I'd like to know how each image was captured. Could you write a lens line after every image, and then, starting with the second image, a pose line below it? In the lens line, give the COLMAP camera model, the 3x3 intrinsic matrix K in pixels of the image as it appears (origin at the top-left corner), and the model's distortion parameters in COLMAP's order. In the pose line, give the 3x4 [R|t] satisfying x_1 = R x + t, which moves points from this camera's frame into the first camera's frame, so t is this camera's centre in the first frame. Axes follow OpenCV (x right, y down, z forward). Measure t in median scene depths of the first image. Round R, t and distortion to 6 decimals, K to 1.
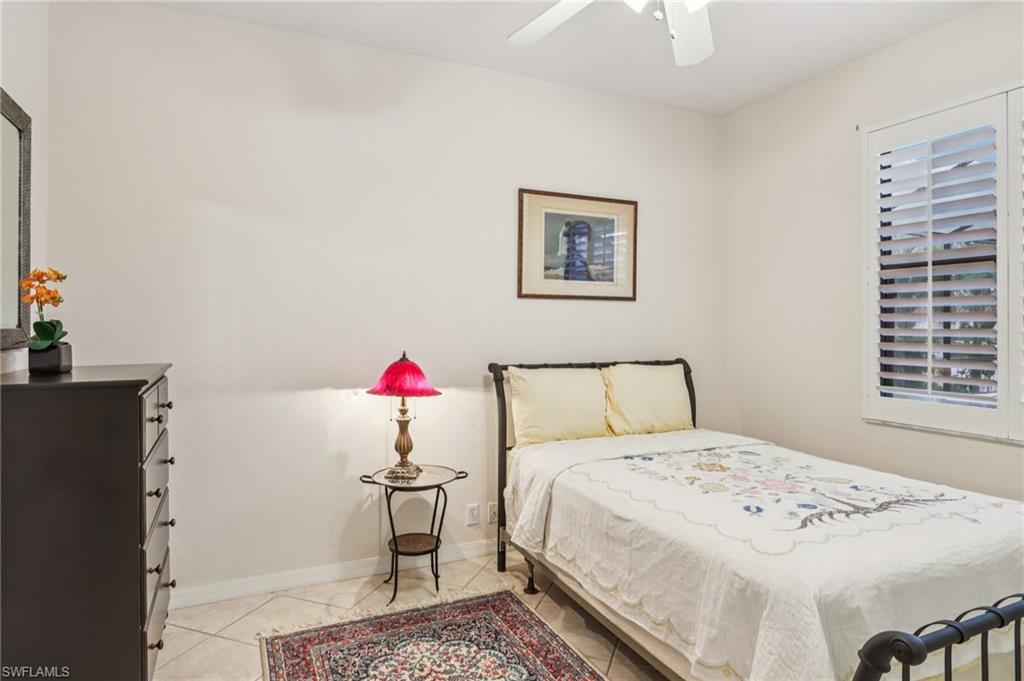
lens RADIAL K [[576.2, 0, 511.5], [0, 576.2, 334.9], [0, 0, 1]] dist [0.000646, 0.000031]
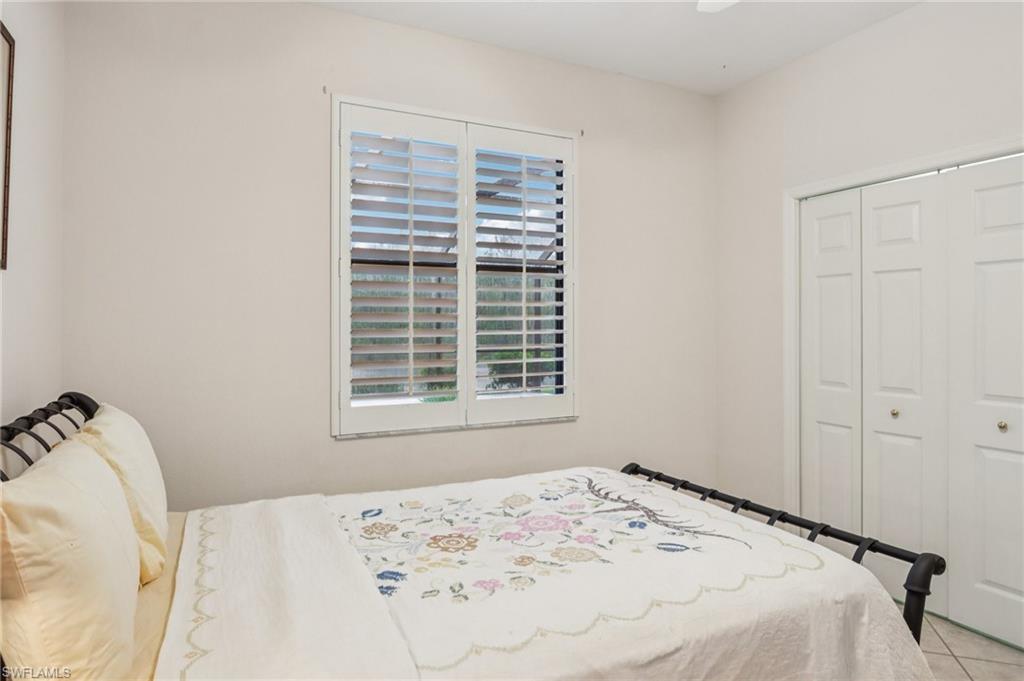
lens RADIAL K [[603.8, 0, 495.2], [0, 603.8, 318.4], [0, 0, 1]] dist [0.005072, 0.000249]
pose [[-0.001796, 0.011765, 0.999929, -0.380909], [0.016560, 0.999794, -0.011734, -0.018181], [-0.999861, 0.016537, -0.001990, 1.042366]]
